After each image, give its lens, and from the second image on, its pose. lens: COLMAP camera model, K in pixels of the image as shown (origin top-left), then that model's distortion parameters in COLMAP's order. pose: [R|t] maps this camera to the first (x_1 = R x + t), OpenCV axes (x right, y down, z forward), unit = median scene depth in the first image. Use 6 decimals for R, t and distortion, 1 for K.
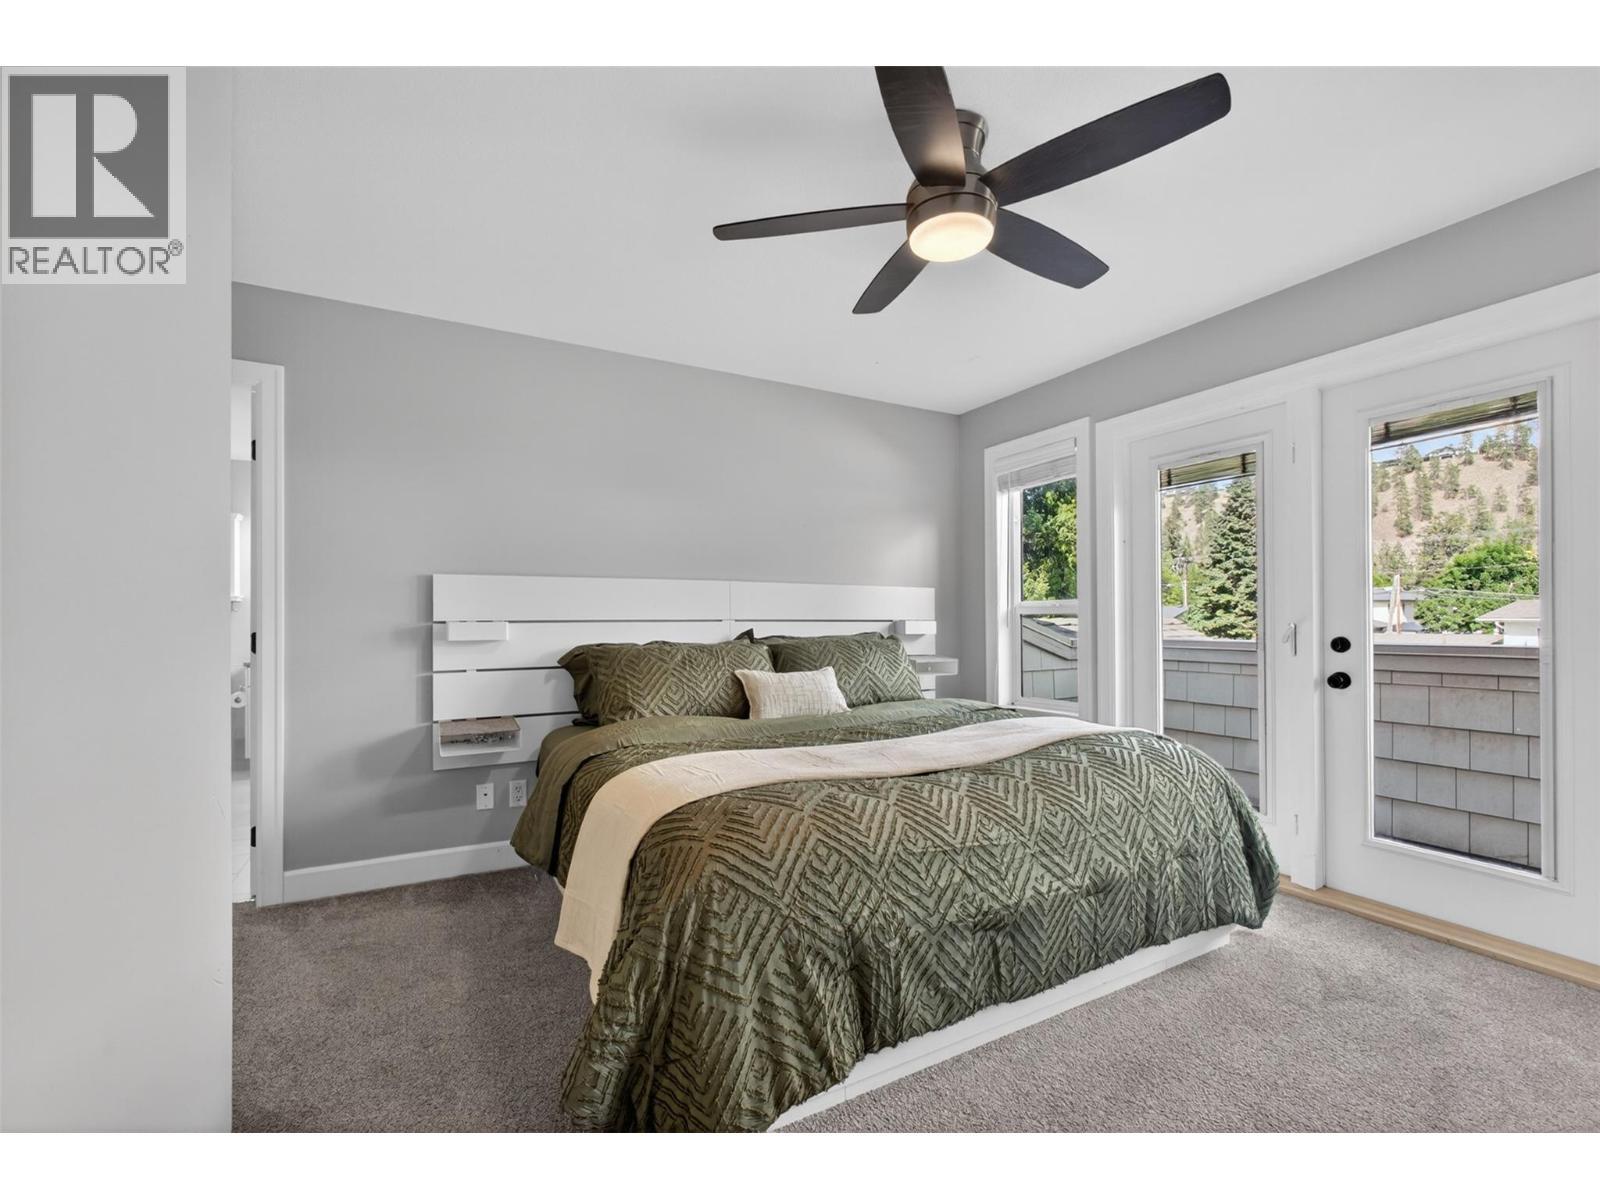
lens RADIAL K [[694.4, 0, 806.1], [0, 694.4, 598.9], [0, 0, 1]] dist [-0.012497, 0.000054]
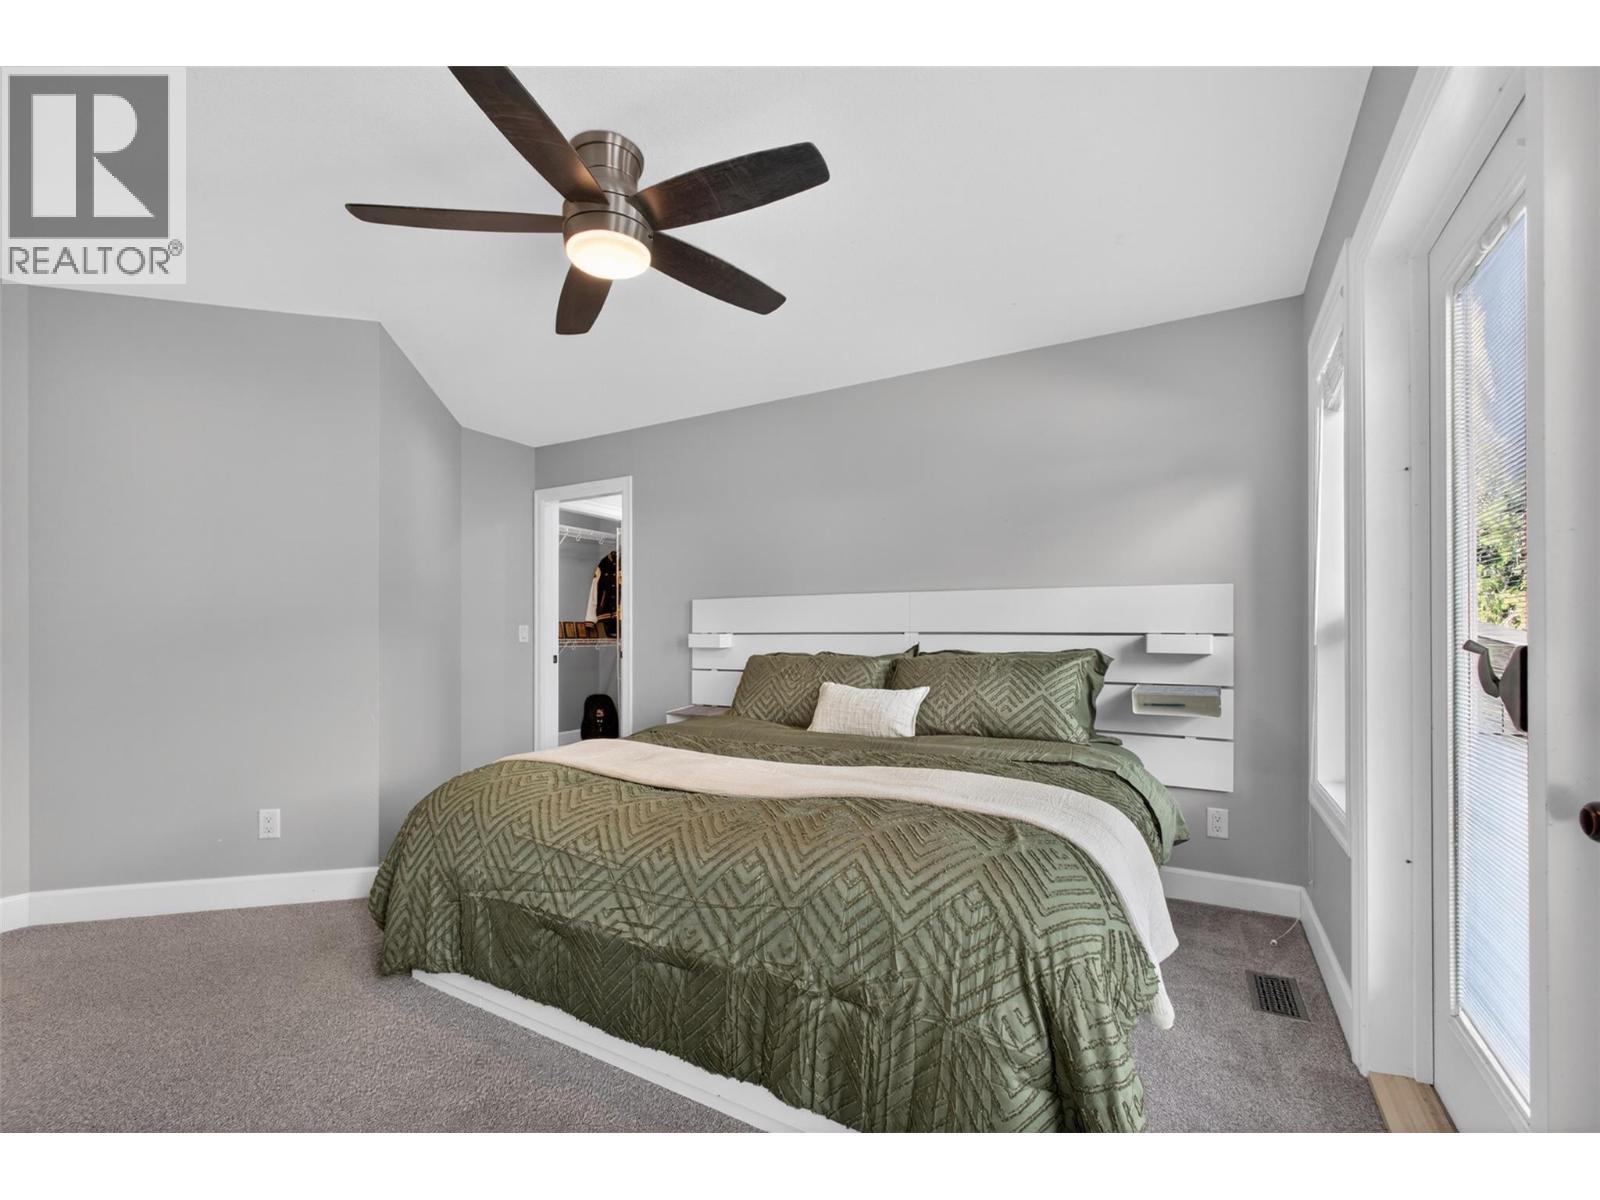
lens RADIAL K [[694.4, 0, 801.0], [0, 694.4, 613.5], [0, 0, 1]] dist [-0.012497, 0.000054]
pose [[0.509160, -0.019386, -0.860453, 0.975321], [0.022916, 0.999697, -0.008963, 0.012472], [0.860367, -0.015154, 0.509450, 0.573539]]
